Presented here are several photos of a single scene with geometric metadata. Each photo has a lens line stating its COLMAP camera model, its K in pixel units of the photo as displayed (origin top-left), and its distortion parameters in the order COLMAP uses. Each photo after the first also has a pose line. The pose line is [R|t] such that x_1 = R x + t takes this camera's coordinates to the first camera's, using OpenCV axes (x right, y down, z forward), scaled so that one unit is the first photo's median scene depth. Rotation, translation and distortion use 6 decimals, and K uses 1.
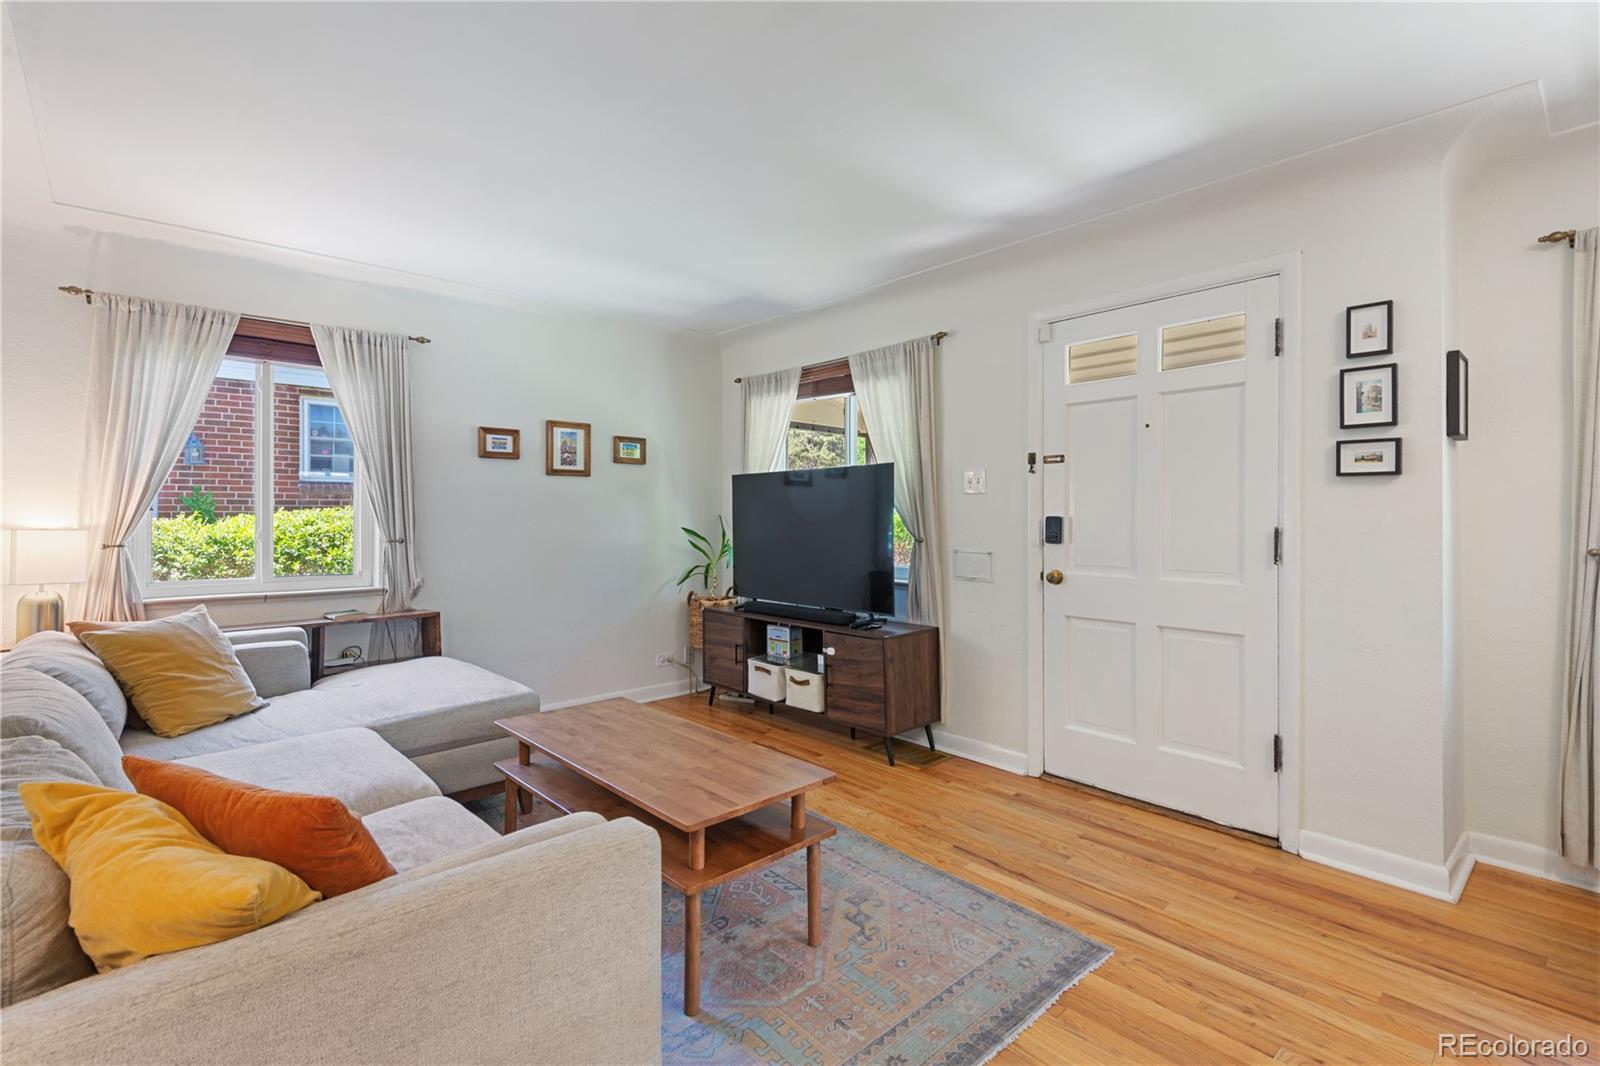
lens RADIAL K [[736.5, 0, 797.6], [0, 736.5, 521.9], [0, 0, 1]] dist [0.009293, -0.001263]
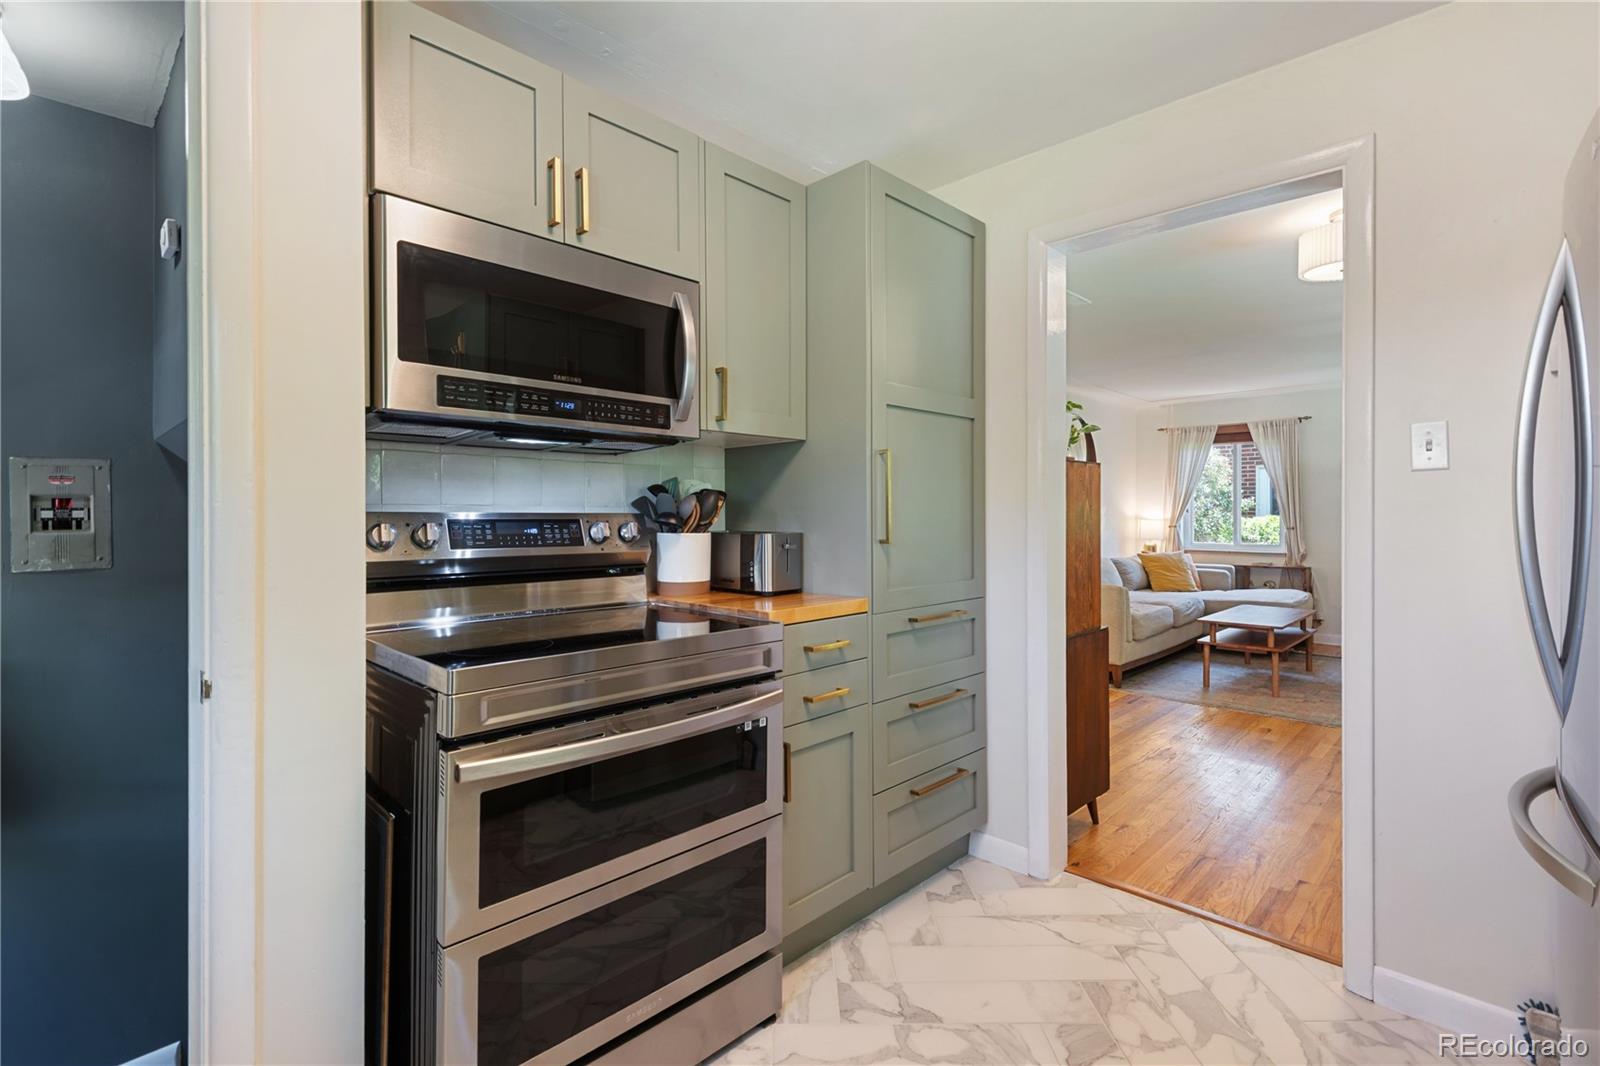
lens RADIAL K [[736.5, 0, 788.3], [0, 736.5, 526.8], [0, 0, 1]] dist [0.009293, -0.001263]
pose [[0.059525, 0.016761, -0.998086, 1.407773], [-0.005953, 0.999847, 0.016435, -0.001038], [0.998209, 0.004964, 0.059616, -0.429287]]
